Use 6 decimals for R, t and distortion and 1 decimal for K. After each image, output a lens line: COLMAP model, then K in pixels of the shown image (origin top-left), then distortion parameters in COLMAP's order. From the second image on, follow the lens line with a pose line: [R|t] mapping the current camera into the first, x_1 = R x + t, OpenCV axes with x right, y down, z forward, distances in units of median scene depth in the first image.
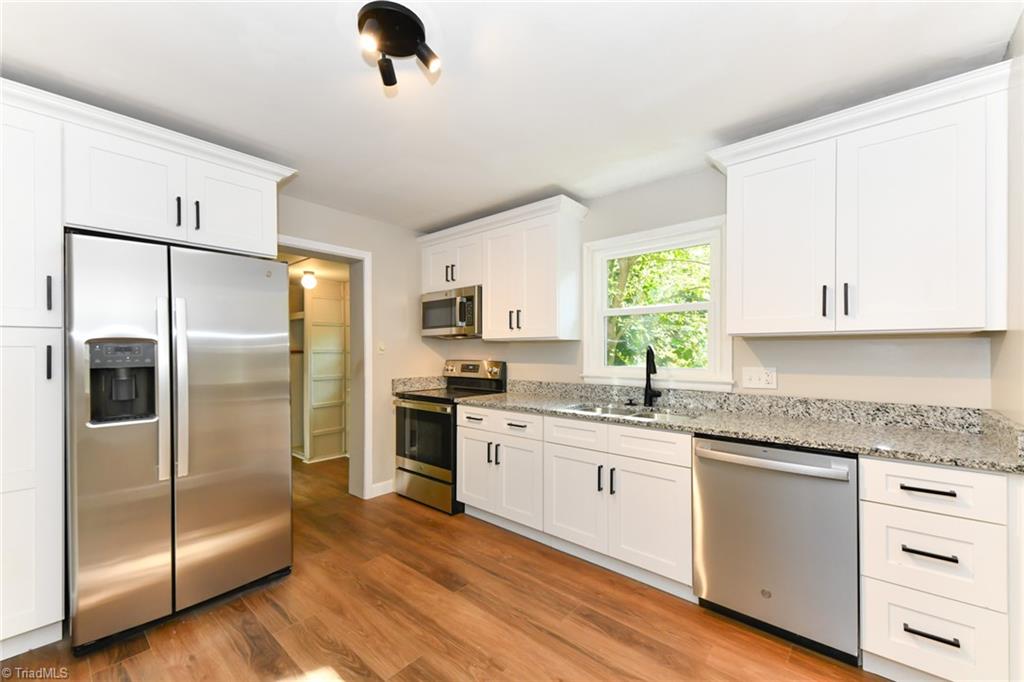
lens RADIAL K [[408.9, 0, 513.5], [0, 408.9, 348.5], [0, 0, 1]] dist [0.022515, -0.002949]
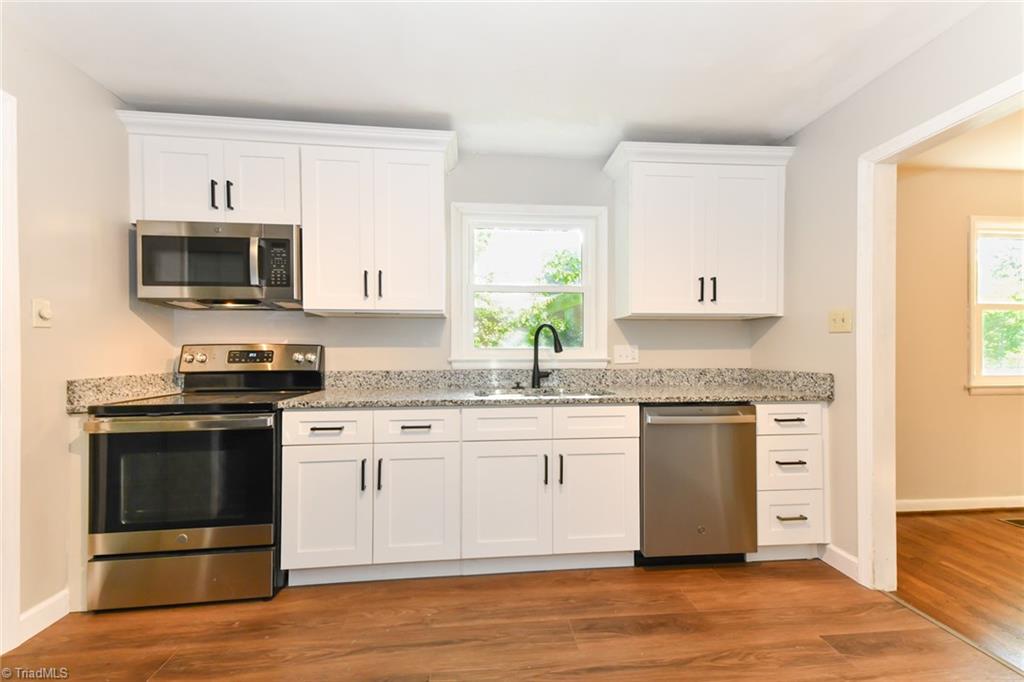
lens RADIAL K [[408.9, 0, 516.0], [0, 408.9, 349.6], [0, 0, 1]] dist [0.022515, -0.002949]
pose [[0.686771, 0.001585, 0.726872, -0.392152], [-0.002678, 0.999996, 0.000349, 0.049685], [-0.726869, -0.002186, 0.686772, 0.372570]]
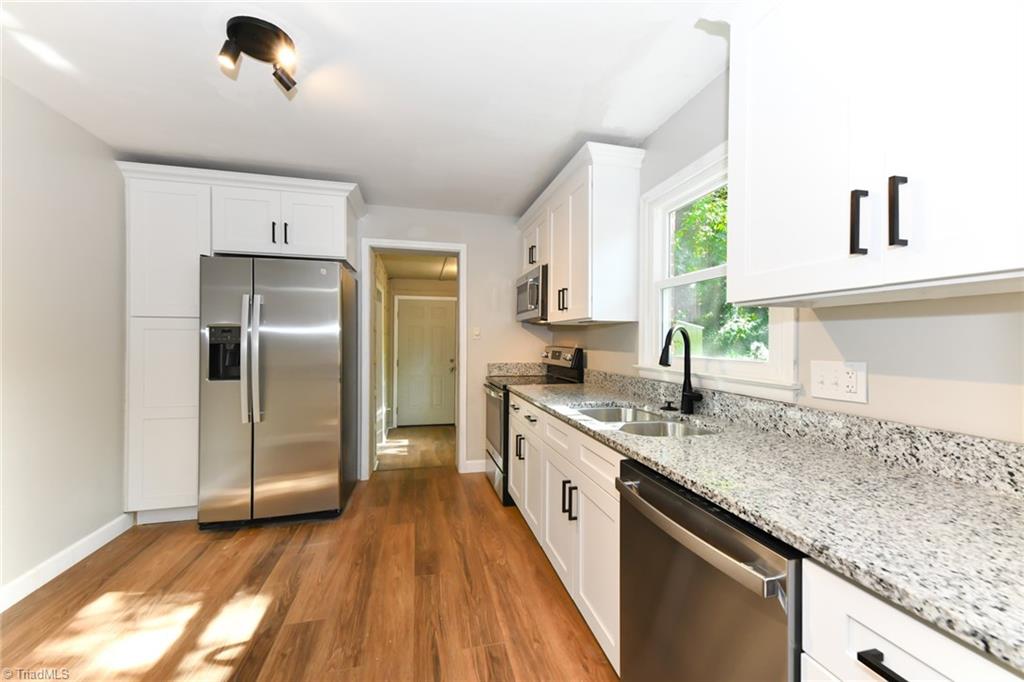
lens RADIAL K [[408.9, 0, 515.6], [0, 408.9, 339.8], [0, 0, 1]] dist [0.022515, -0.002949]
pose [[0.815909, 0.005412, -0.578154, 0.486676], [-0.003513, 0.999984, 0.004403, 0.013515], [0.578169, -0.001562, 0.815916, 0.259848]]
